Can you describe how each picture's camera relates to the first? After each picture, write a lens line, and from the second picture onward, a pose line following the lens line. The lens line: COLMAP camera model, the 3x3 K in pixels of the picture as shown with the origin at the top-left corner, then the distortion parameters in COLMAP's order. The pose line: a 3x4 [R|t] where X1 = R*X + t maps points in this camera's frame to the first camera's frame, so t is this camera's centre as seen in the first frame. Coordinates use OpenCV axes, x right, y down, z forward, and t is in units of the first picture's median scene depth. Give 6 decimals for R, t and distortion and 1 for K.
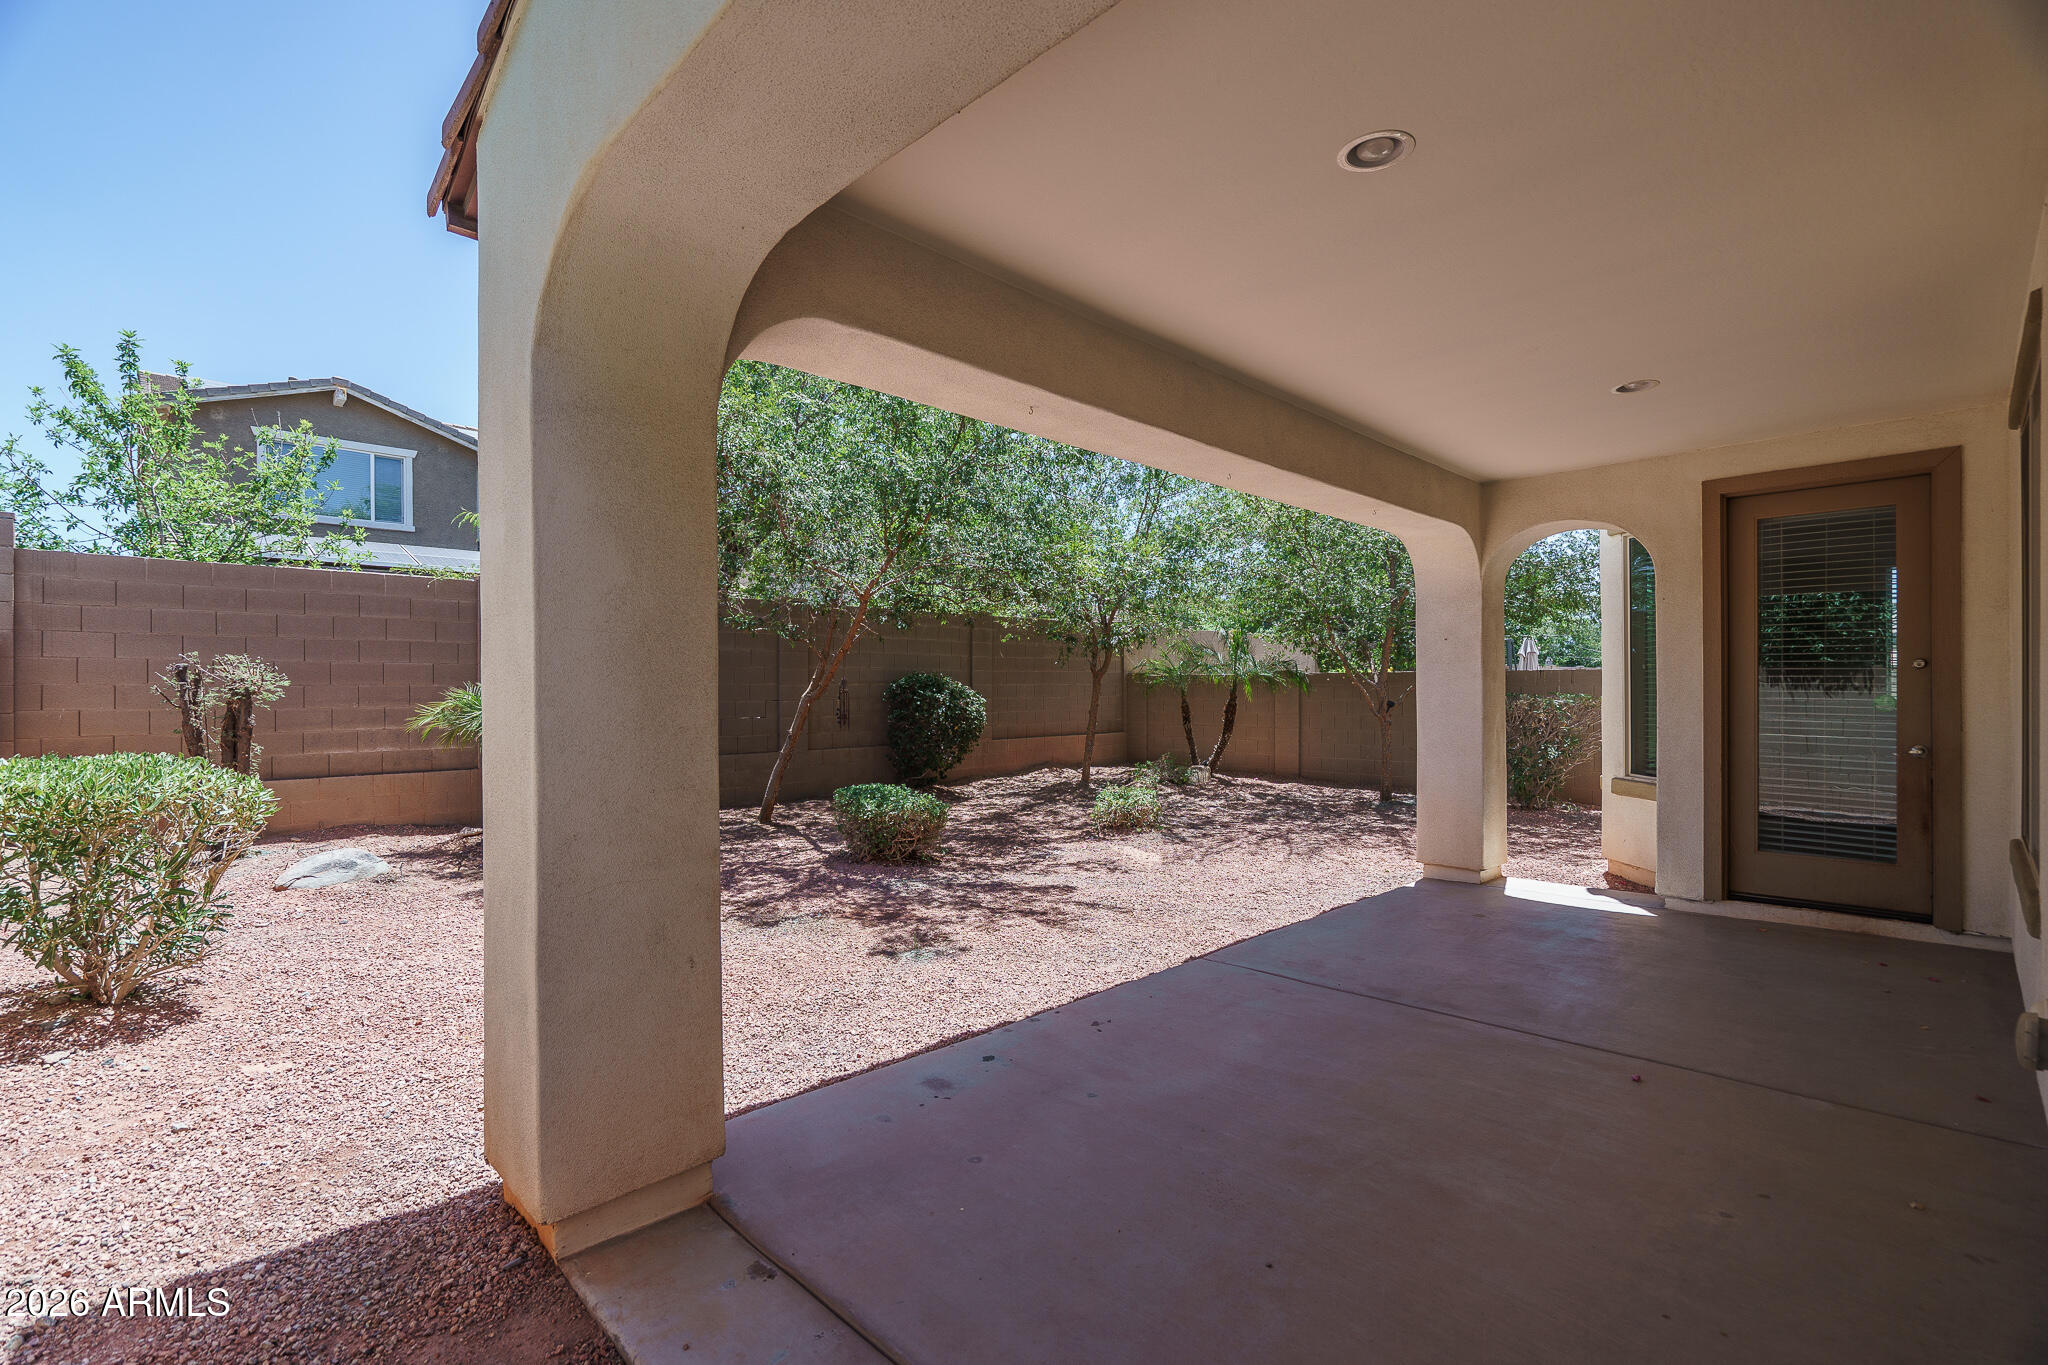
lens RADIAL K [[918.5, 0, 1015.2], [0, 918.5, 689.9], [0, 0, 1]] dist [-0.005185, 0.000890]
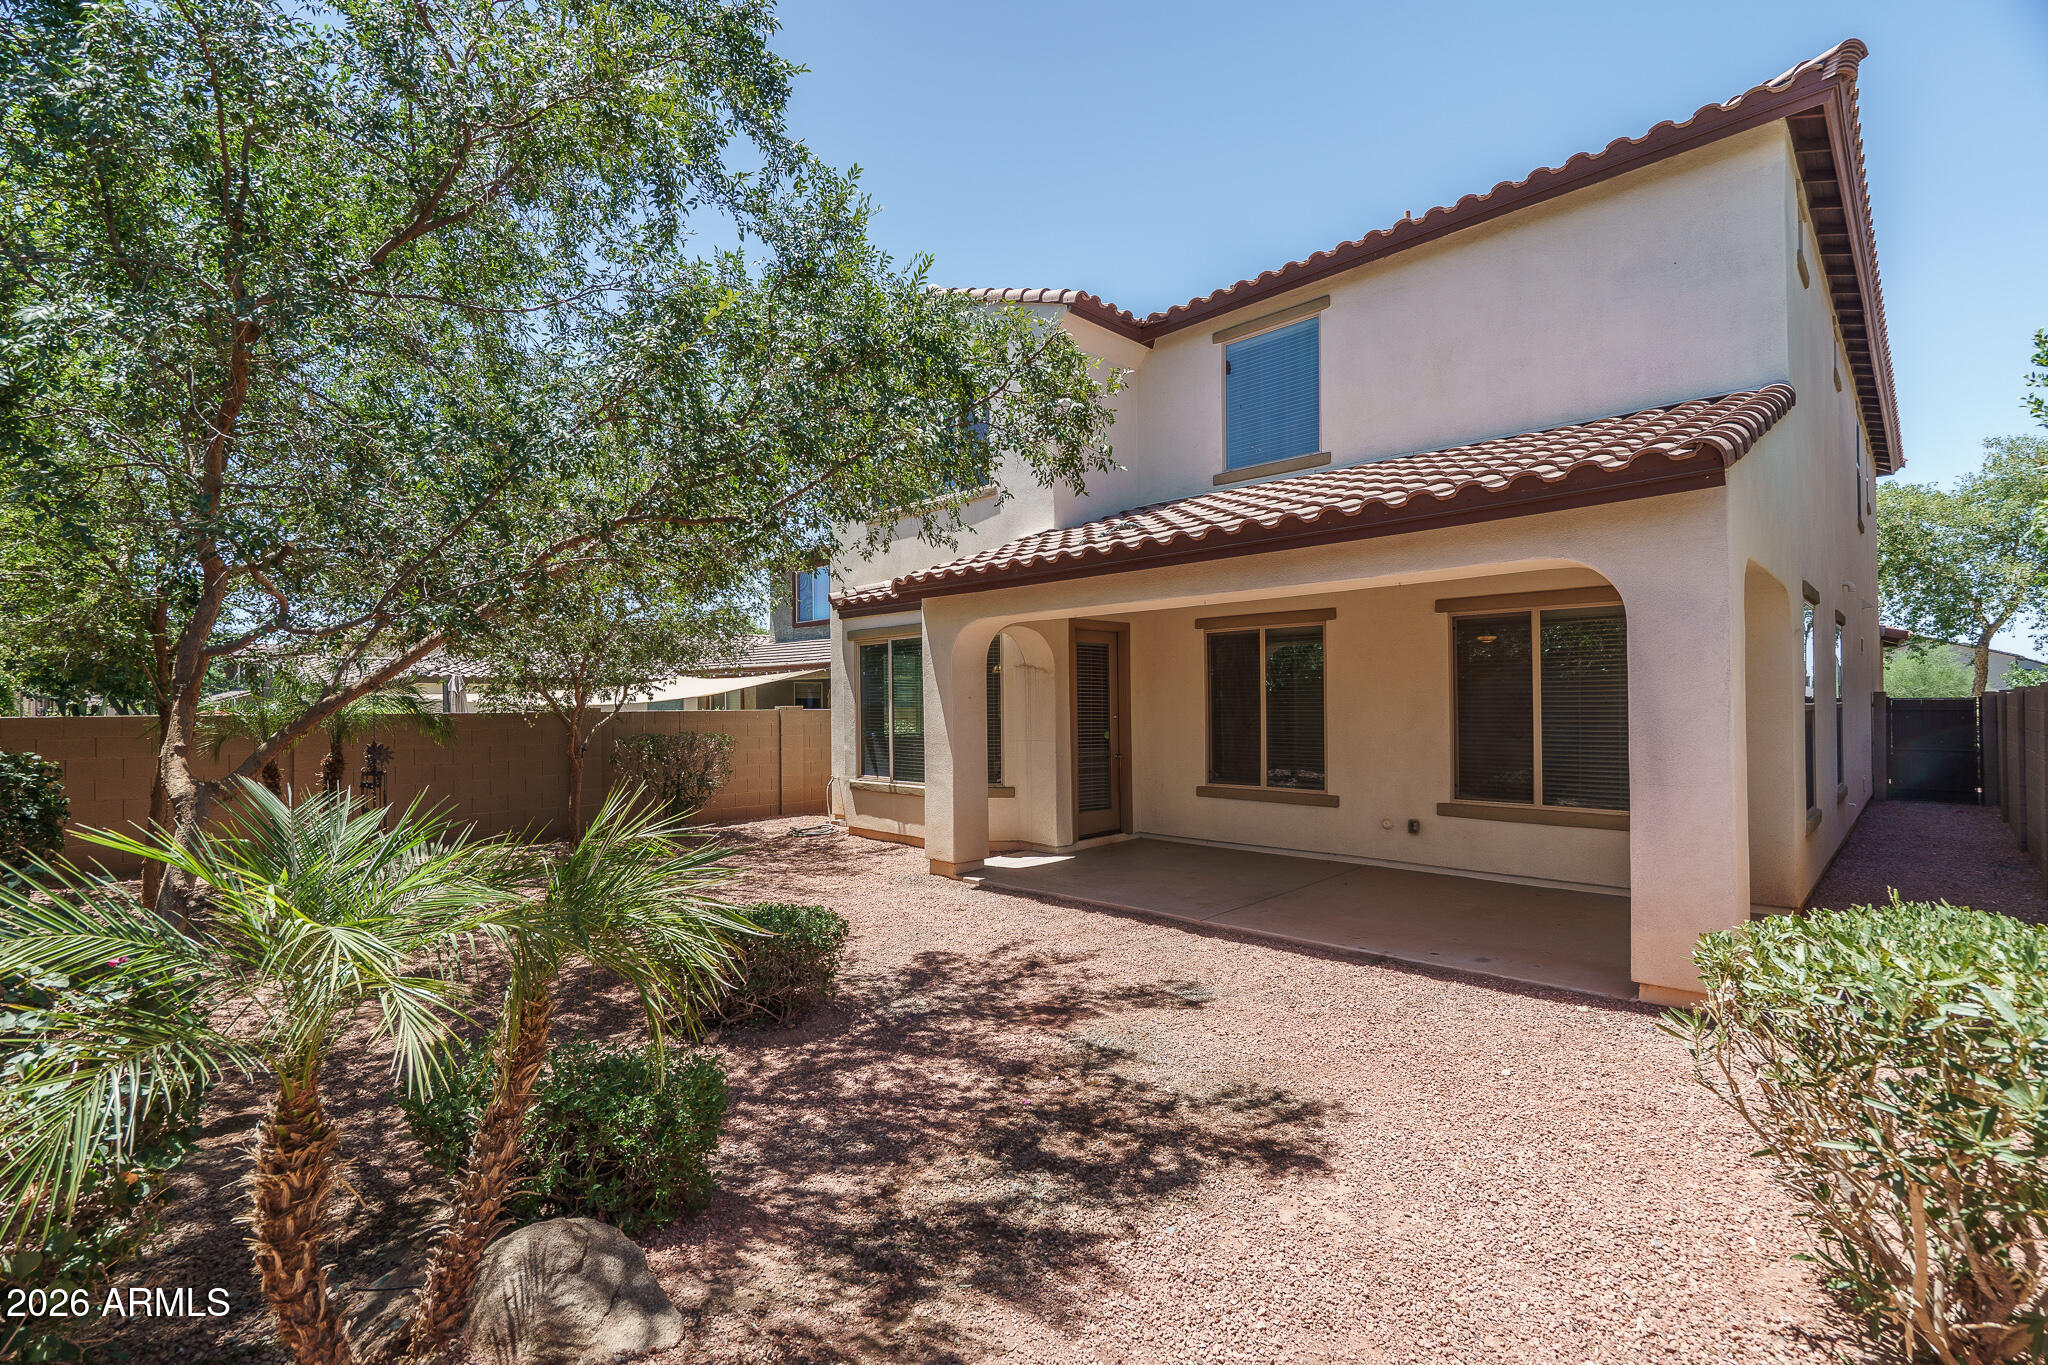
lens RADIAL K [[918.5, 0, 1021.7], [0, 918.5, 694.0], [0, 0, 1]] dist [-0.005185, 0.000890]
pose [[-0.020251, 0.015153, 0.999680, -0.752473], [0.005880, 0.999870, -0.015037, -0.031916], [-0.999778, 0.005574, -0.020337, 0.771725]]
